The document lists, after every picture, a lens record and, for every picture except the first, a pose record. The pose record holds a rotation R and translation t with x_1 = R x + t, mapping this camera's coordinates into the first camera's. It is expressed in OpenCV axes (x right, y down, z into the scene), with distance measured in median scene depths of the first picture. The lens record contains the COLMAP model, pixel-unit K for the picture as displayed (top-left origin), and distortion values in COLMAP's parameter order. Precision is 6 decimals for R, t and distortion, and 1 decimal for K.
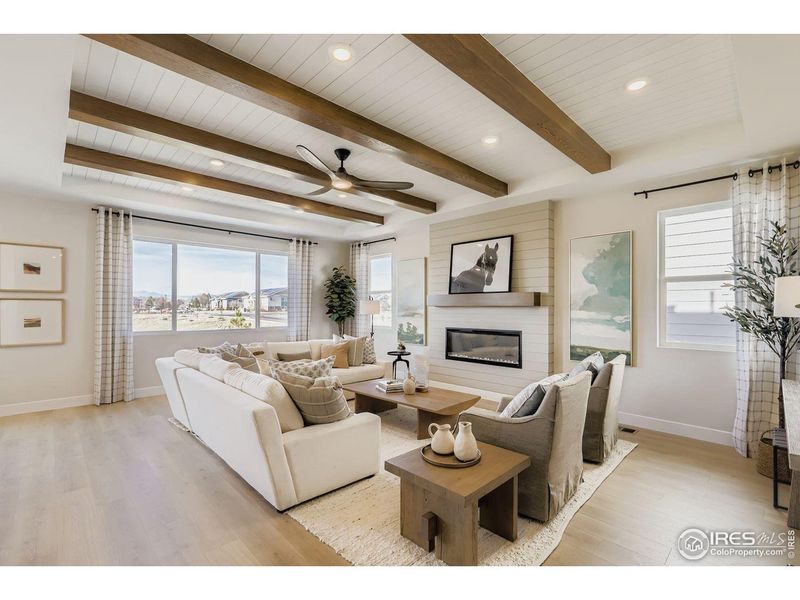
lens RADIAL K [[369.6, 0, 407.2], [0, 369.6, 315.3], [0, 0, 1]] dist [-0.009120, 0.003080]
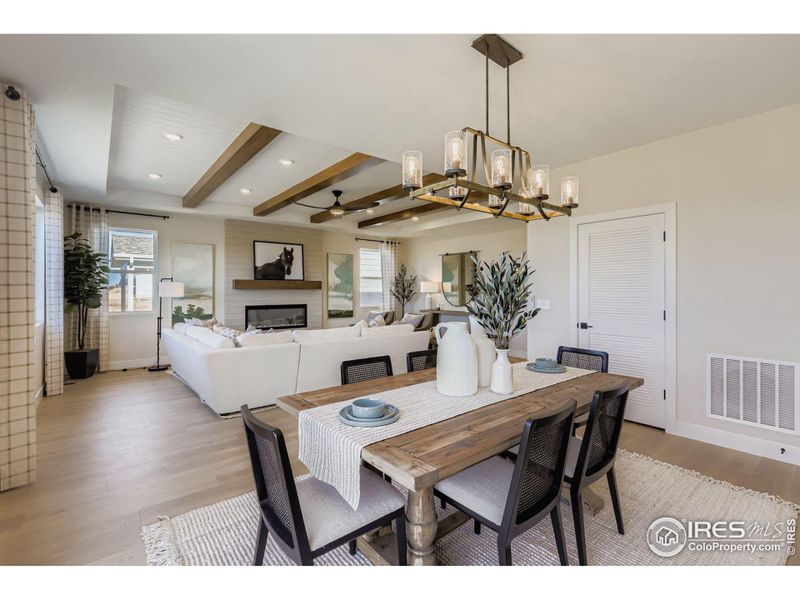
lens RADIAL K [[369.6, 0, 407.9], [0, 369.6, 289.7], [0, 0, 1]] dist [-0.009120, 0.003080]
pose [[0.080641, 0.001399, 0.996742, -1.328810], [0.021685, 0.999760, -0.003158, -0.007489], [-0.996507, 0.021869, 0.080591, 0.439798]]
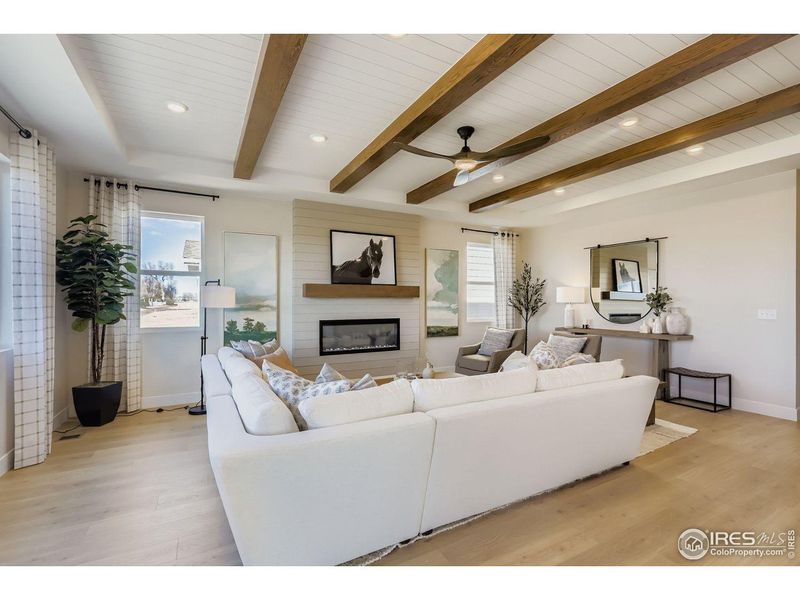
lens RADIAL K [[369.6, 0, 406.2], [0, 369.6, 300.8], [0, 0, 1]] dist [-0.009120, 0.003080]
pose [[0.267239, 0.000480, 0.963630, -0.856071], [0.020196, 0.999777, -0.006099, -0.006527], [-0.963419, 0.021091, 0.267170, 0.689105]]
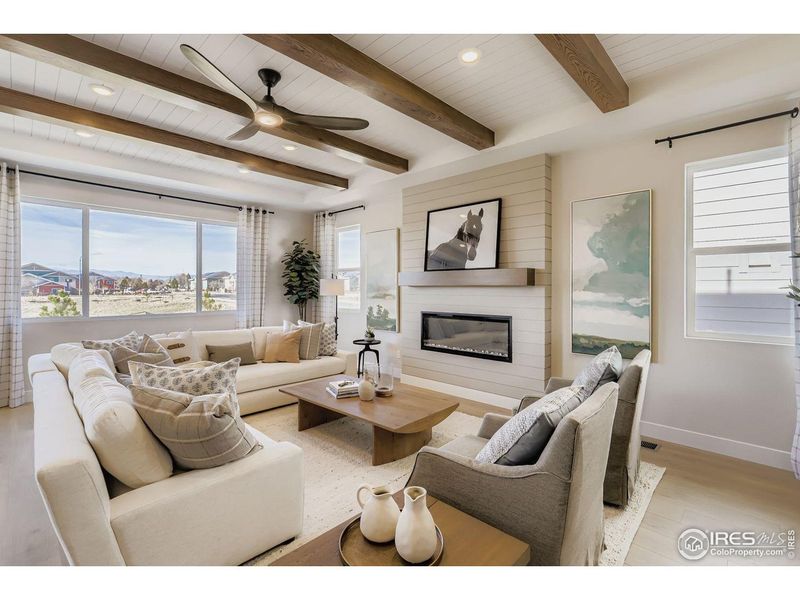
lens RADIAL K [[369.6, 0, 407.4], [0, 369.6, 297.5], [0, 0, 1]] dist [-0.009120, 0.003080]
pose [[0.999553, -0.001075, 0.029886, 0.059394], [0.000954, 0.999991, 0.004062, -0.002659], [-0.029891, -0.004031, 0.999545, 0.204060]]
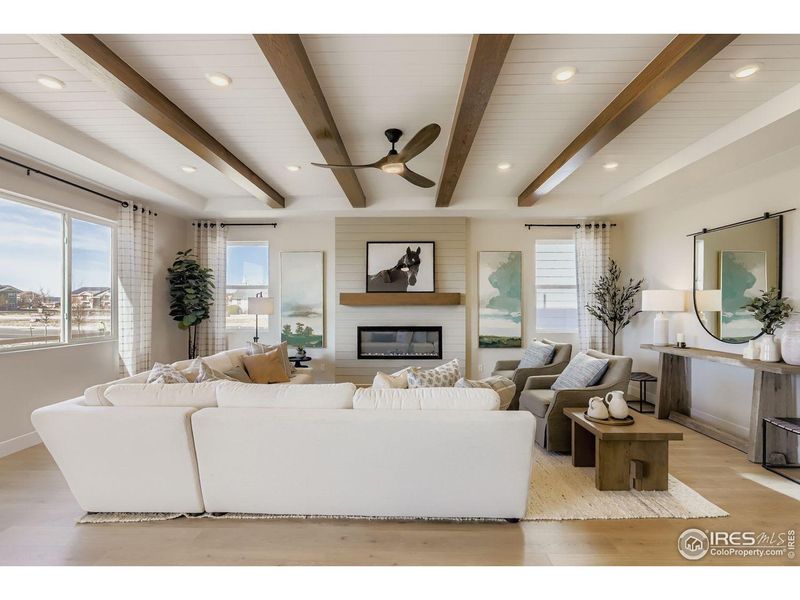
lens RADIAL K [[378.3, 0, 404.4], [0, 378.3, 306.4], [0, 0, 1]] dist [-0.004705, 0.001844]
pose [[0.715820, -0.002862, 0.698279, -0.613994], [0.015973, 0.999797, -0.012277, -0.007393], [-0.698102, 0.019942, 0.715720, 0.251253]]
